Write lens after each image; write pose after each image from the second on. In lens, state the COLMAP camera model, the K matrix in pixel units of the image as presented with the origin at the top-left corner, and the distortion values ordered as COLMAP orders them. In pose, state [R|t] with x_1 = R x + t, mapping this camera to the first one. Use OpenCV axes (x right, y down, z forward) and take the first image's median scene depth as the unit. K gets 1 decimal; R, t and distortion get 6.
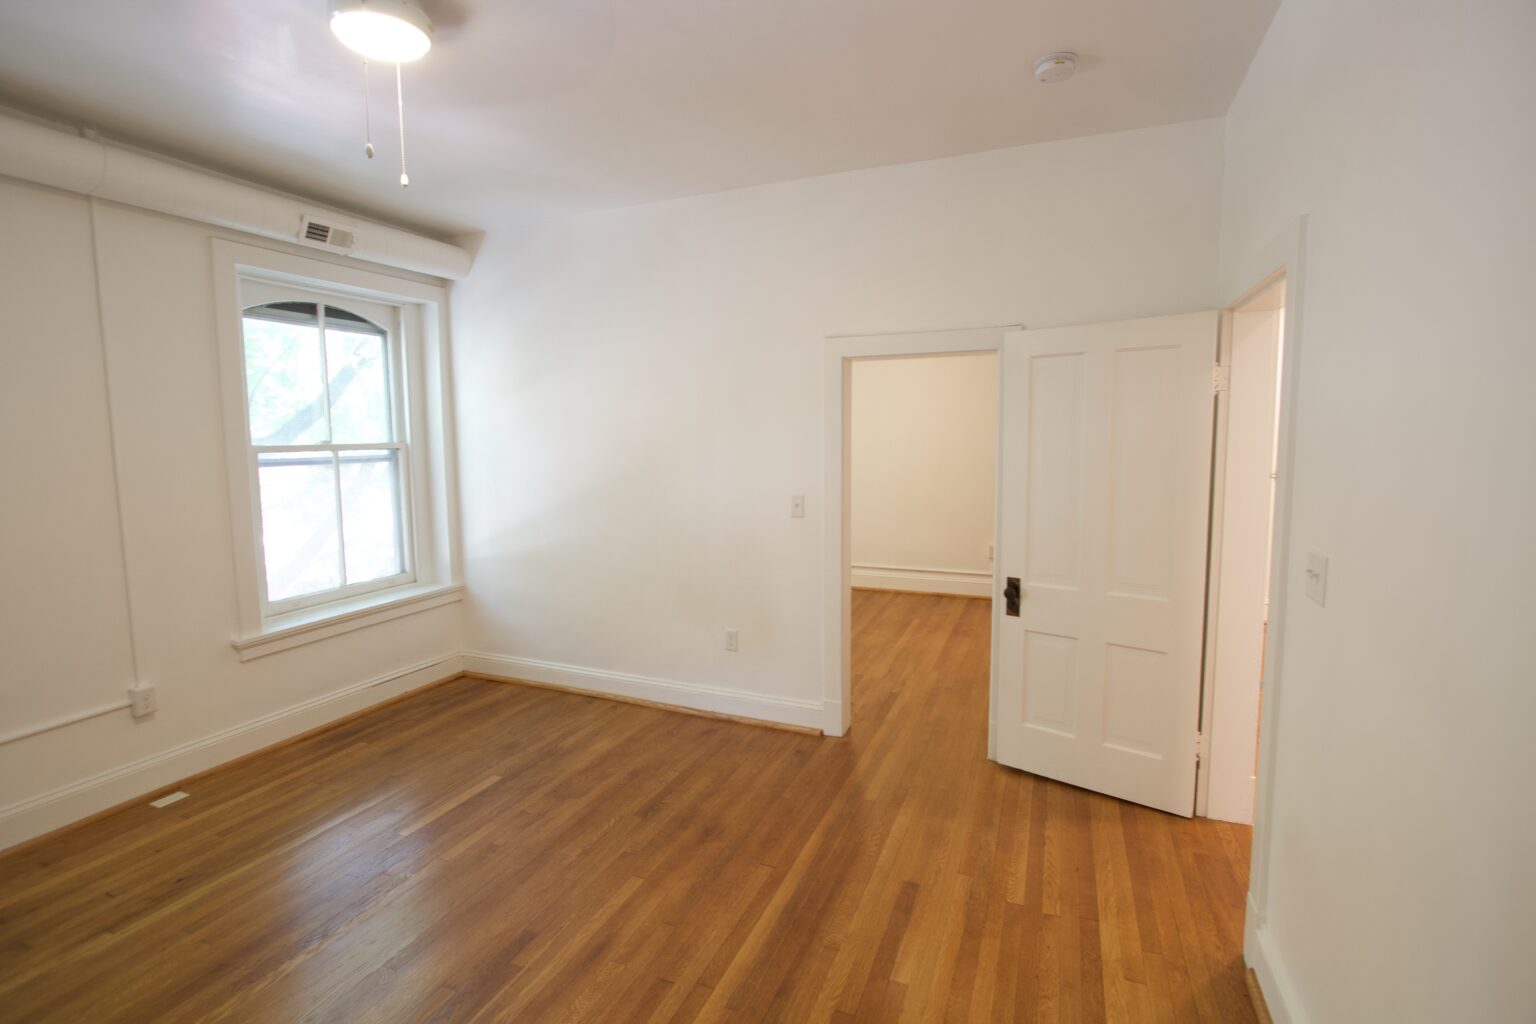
lens RADIAL K [[716.9, 0, 768.0], [0, 716.9, 512.0], [0, 0, 1]] dist [-0.000644, -0.000193]
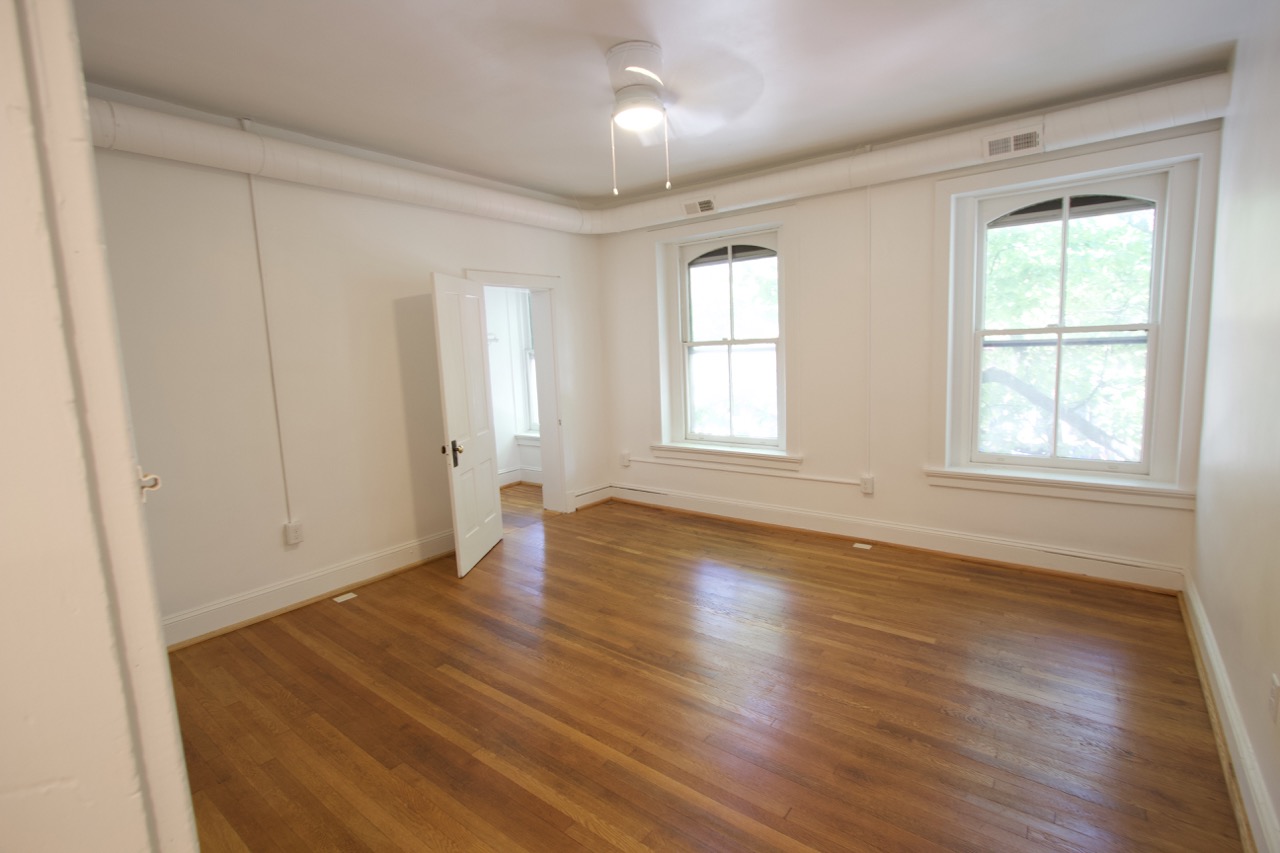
lens RADIAL K [[591.4, 0, 640.0], [0, 591.4, 426.5], [0, 0, 1]] dist [-0.023056, 0.000123]
pose [[-0.263491, 0.150801, -0.952802, 0.453789], [-0.061141, 0.983109, 0.172506, -0.062427], [0.962722, 0.103709, -0.249821, 0.651083]]
